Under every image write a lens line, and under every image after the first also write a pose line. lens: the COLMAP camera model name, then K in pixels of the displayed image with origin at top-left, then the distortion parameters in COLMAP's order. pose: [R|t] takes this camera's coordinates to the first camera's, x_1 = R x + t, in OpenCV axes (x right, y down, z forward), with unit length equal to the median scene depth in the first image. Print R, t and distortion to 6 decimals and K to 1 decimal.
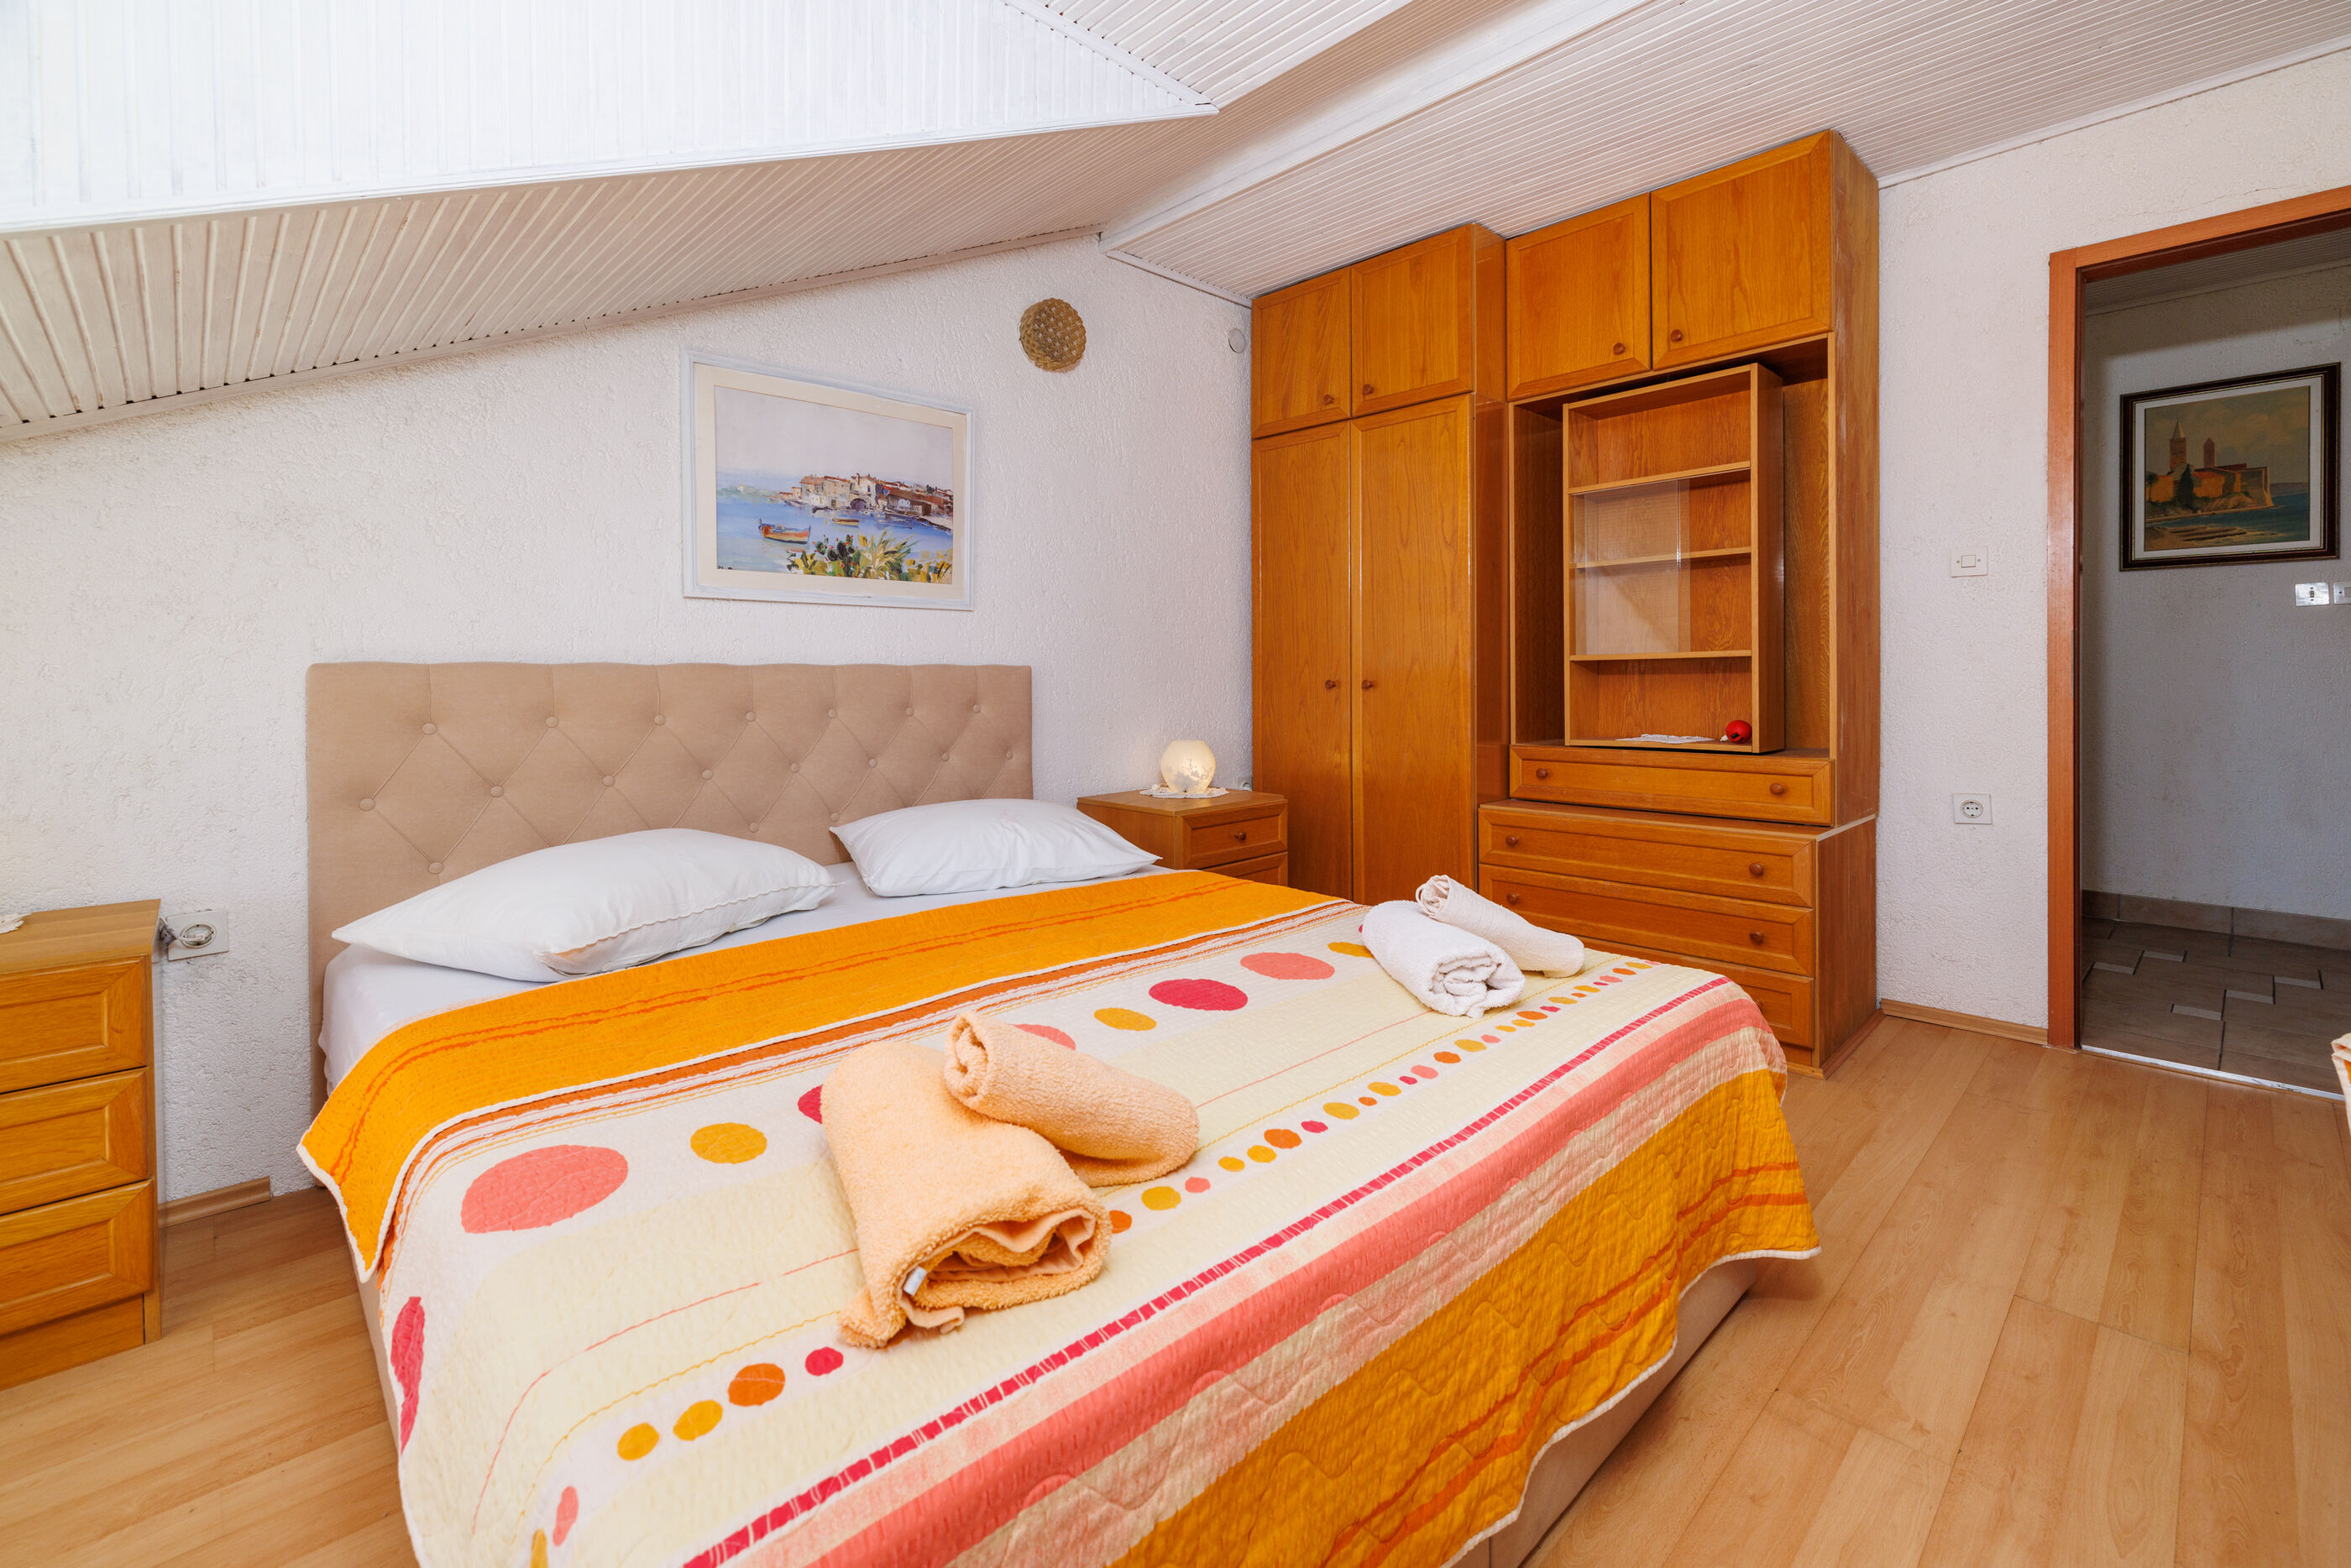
lens RADIAL K [[1036.5, 0, 1207.1], [0, 1036.5, 675.2], [0, 0, 1]] dist [-0.000180, 0.000266]
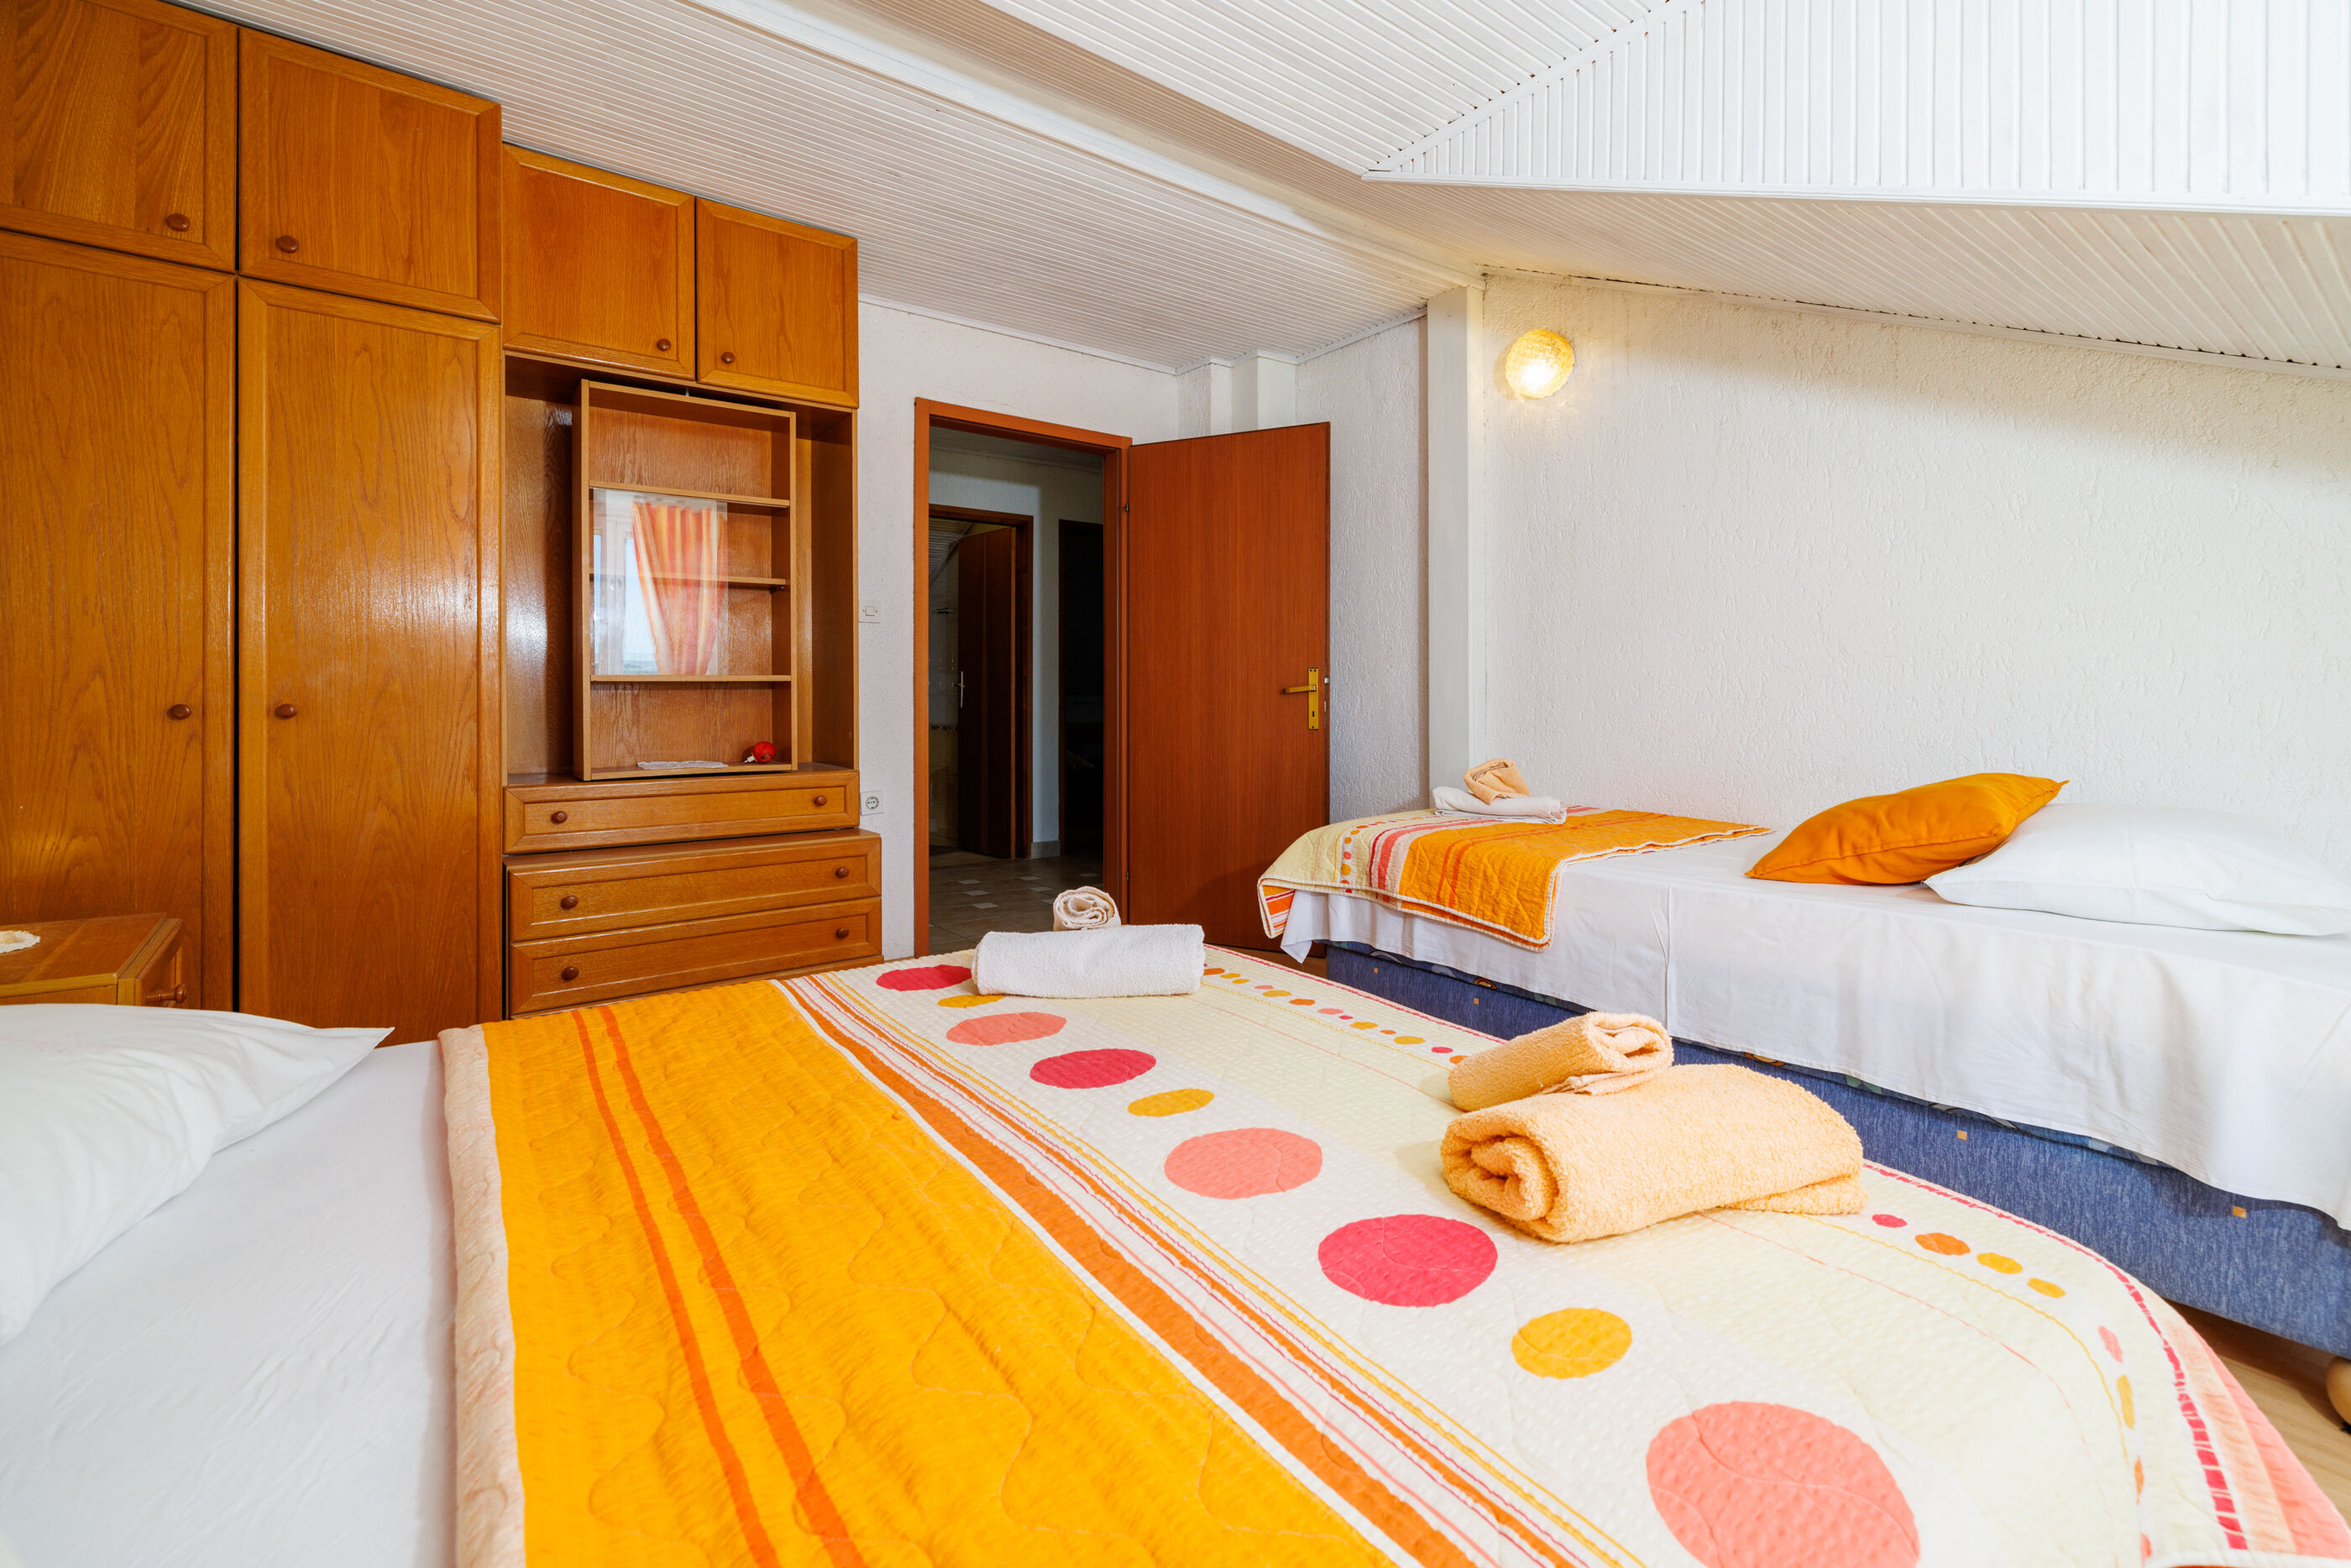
lens RADIAL K [[996.2, 0, 1189.9], [0, 996.2, 703.3], [0, 0, 1]] dist [-0.001555, -0.000014]
pose [[0.123616, 0.000529, 0.992330, -0.424278], [-0.003086, 0.999995, -0.000148, 0.003073], [-0.992325, -0.003044, 0.123617, 0.422940]]
